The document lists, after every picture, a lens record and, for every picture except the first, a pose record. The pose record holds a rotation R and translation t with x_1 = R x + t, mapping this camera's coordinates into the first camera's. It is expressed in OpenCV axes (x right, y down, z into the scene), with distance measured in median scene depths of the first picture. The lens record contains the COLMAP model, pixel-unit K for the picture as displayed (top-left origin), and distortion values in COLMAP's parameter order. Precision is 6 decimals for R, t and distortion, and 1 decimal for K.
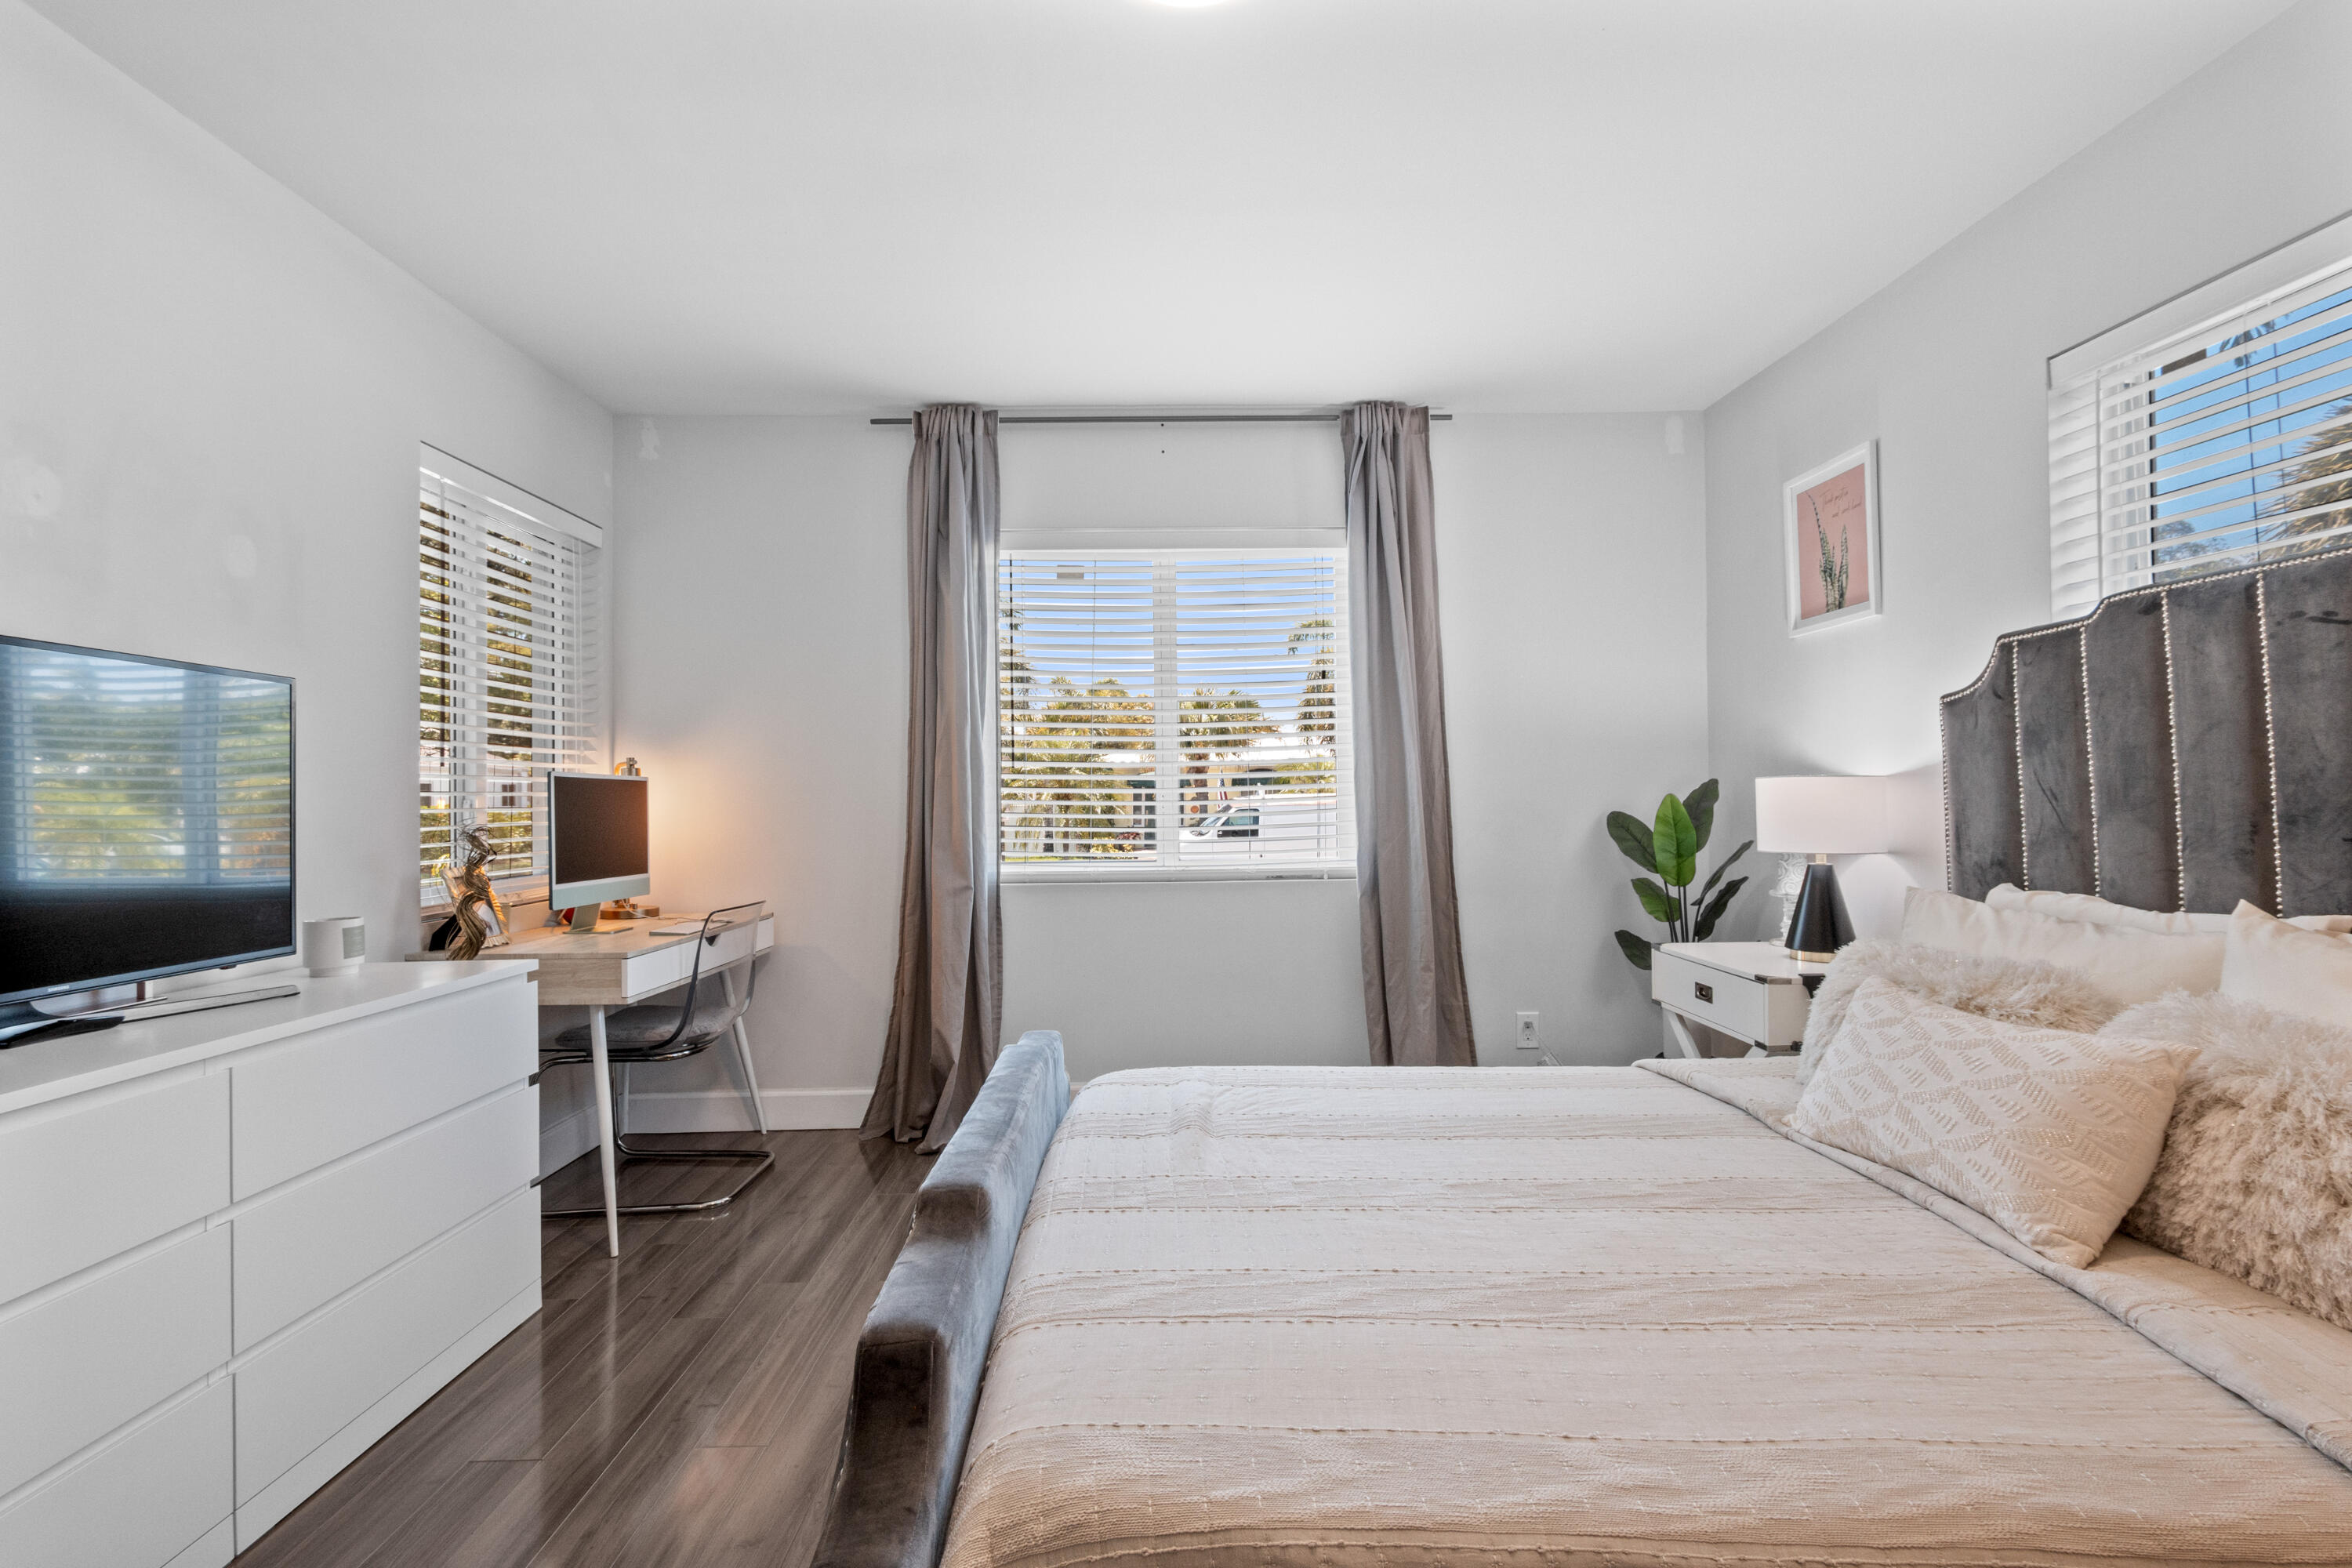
lens RADIAL K [[1081.4, 0, 1175.8], [0, 1081.4, 792.7], [0, 0, 1]] dist [-0.003288, 0.000912]
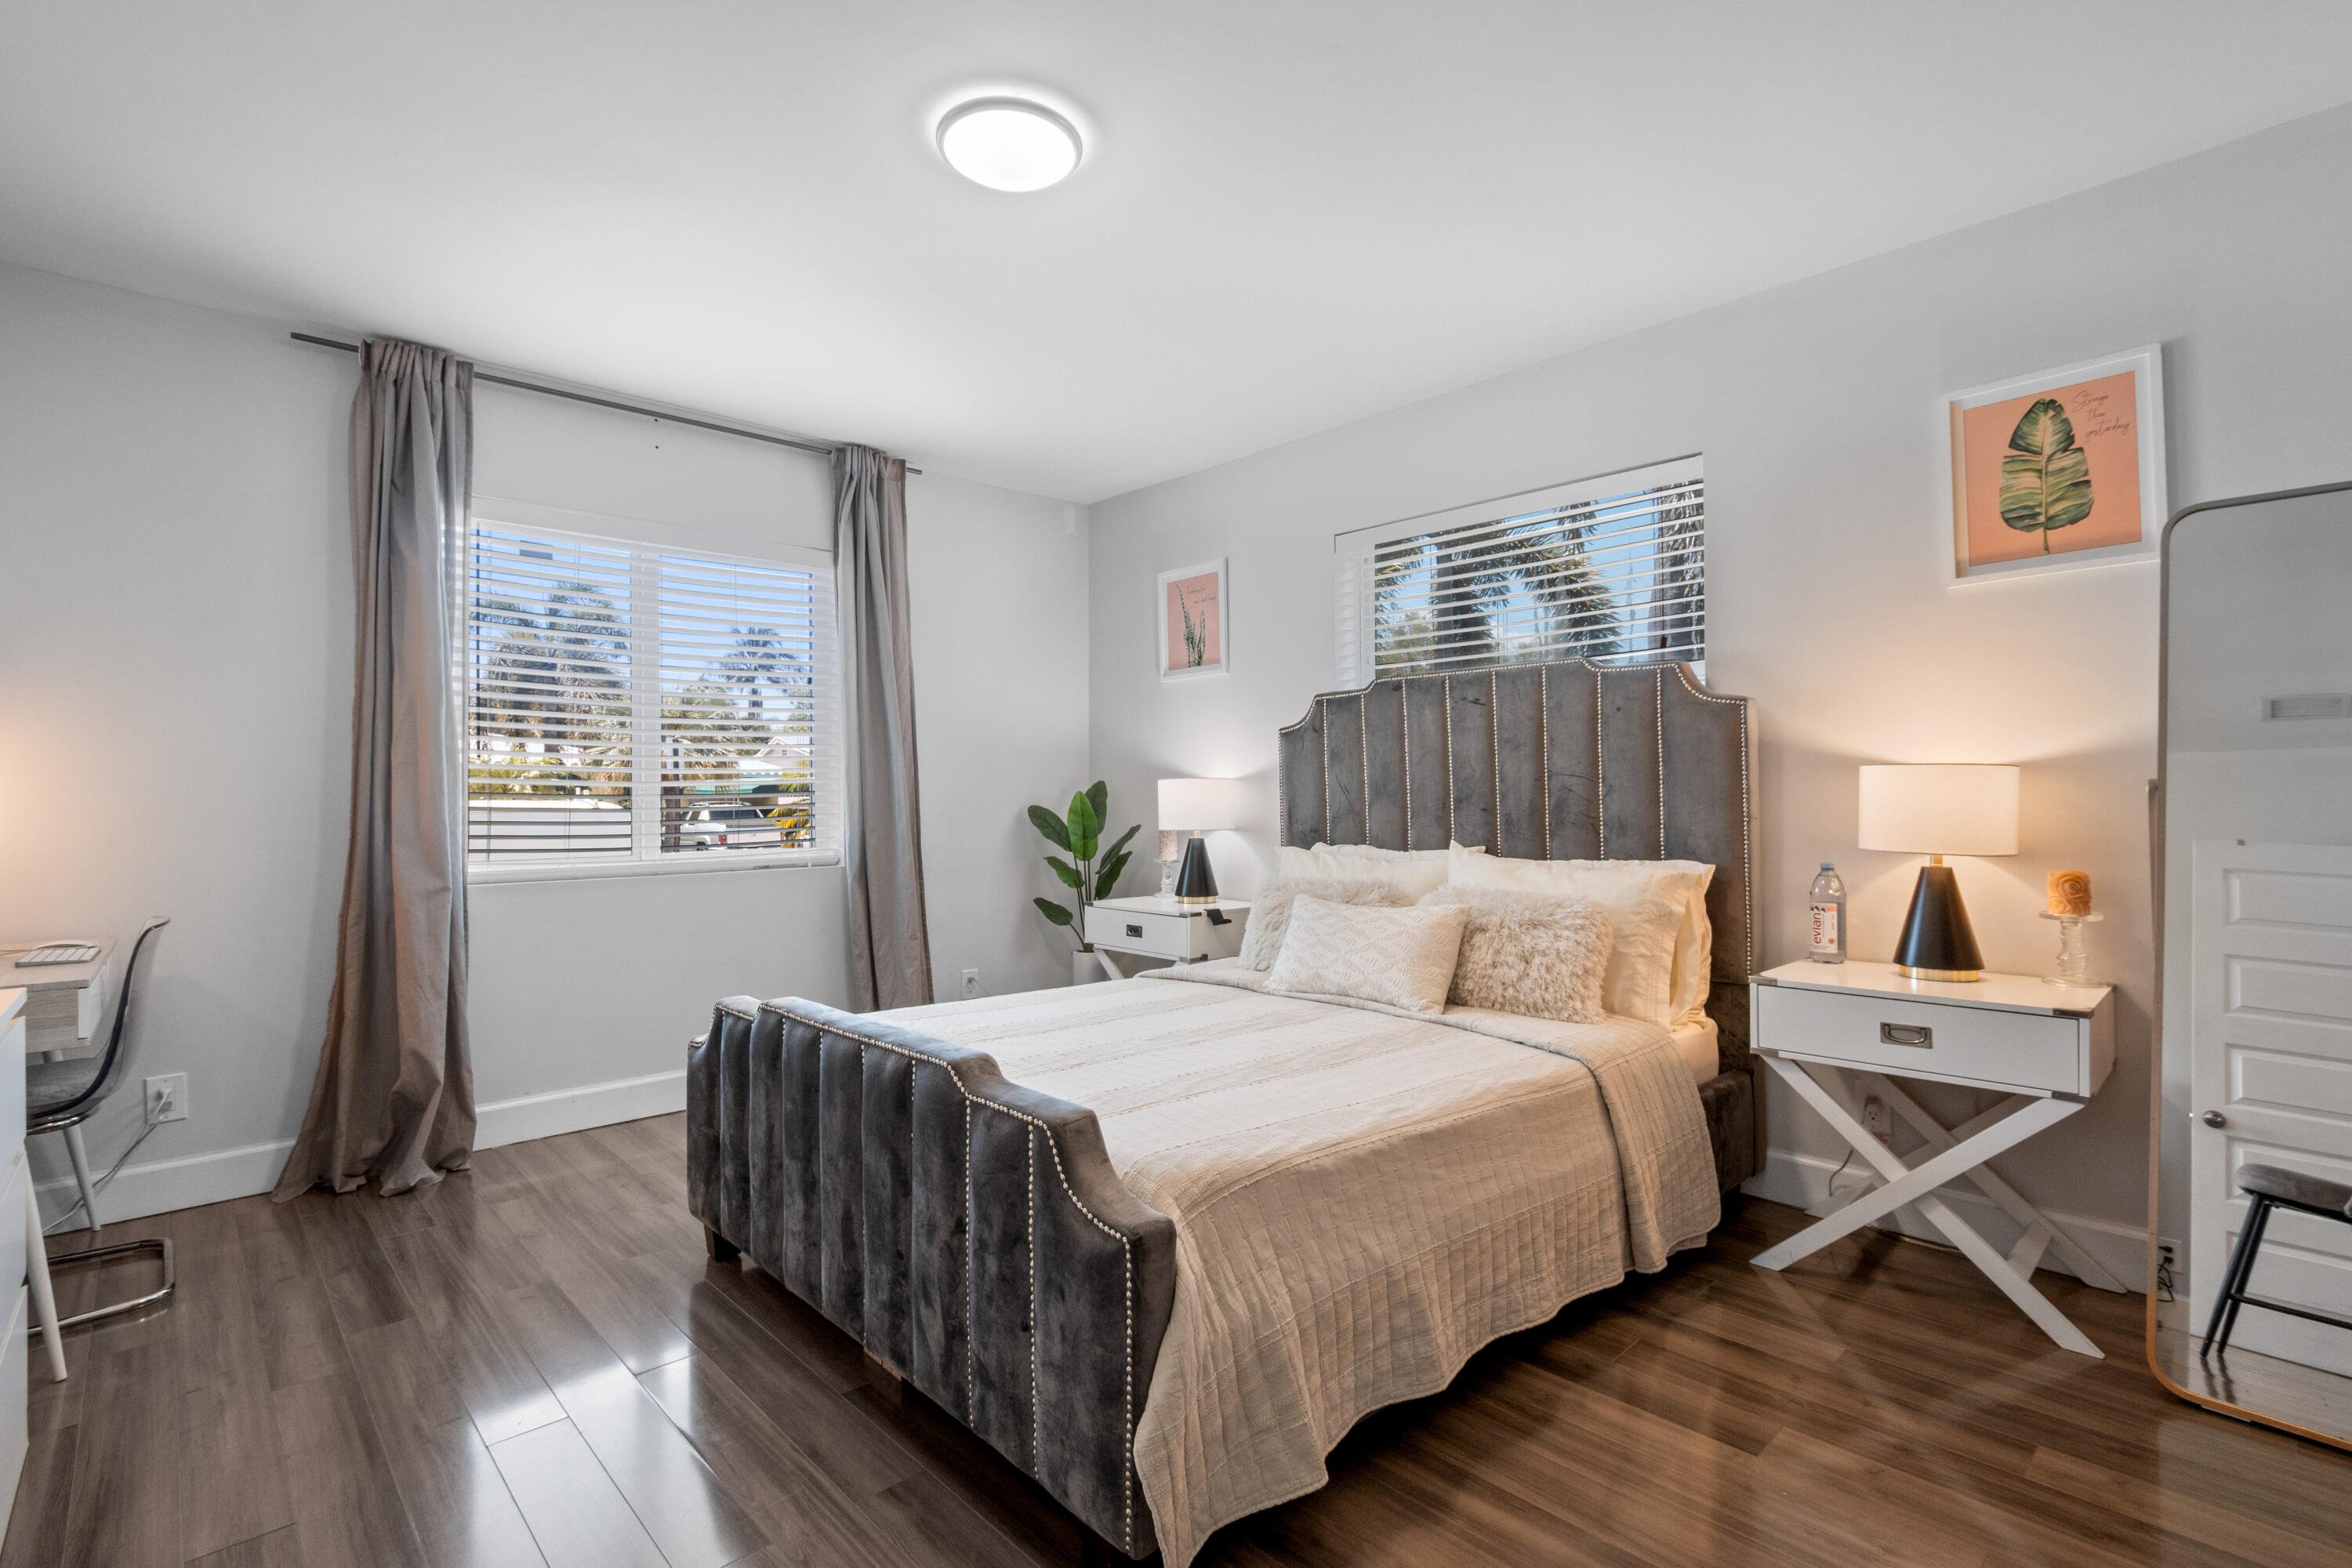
lens RADIAL K [[1081.4, 0, 1175.8], [0, 1081.4, 792.7], [0, 0, 1]] dist [-0.003288, 0.000912]
pose [[0.747069, 0.007823, 0.664700, -0.407464], [-0.002698, 0.999958, -0.008737, 0.017199], [-0.664741, 0.004734, 0.747059, -0.088294]]
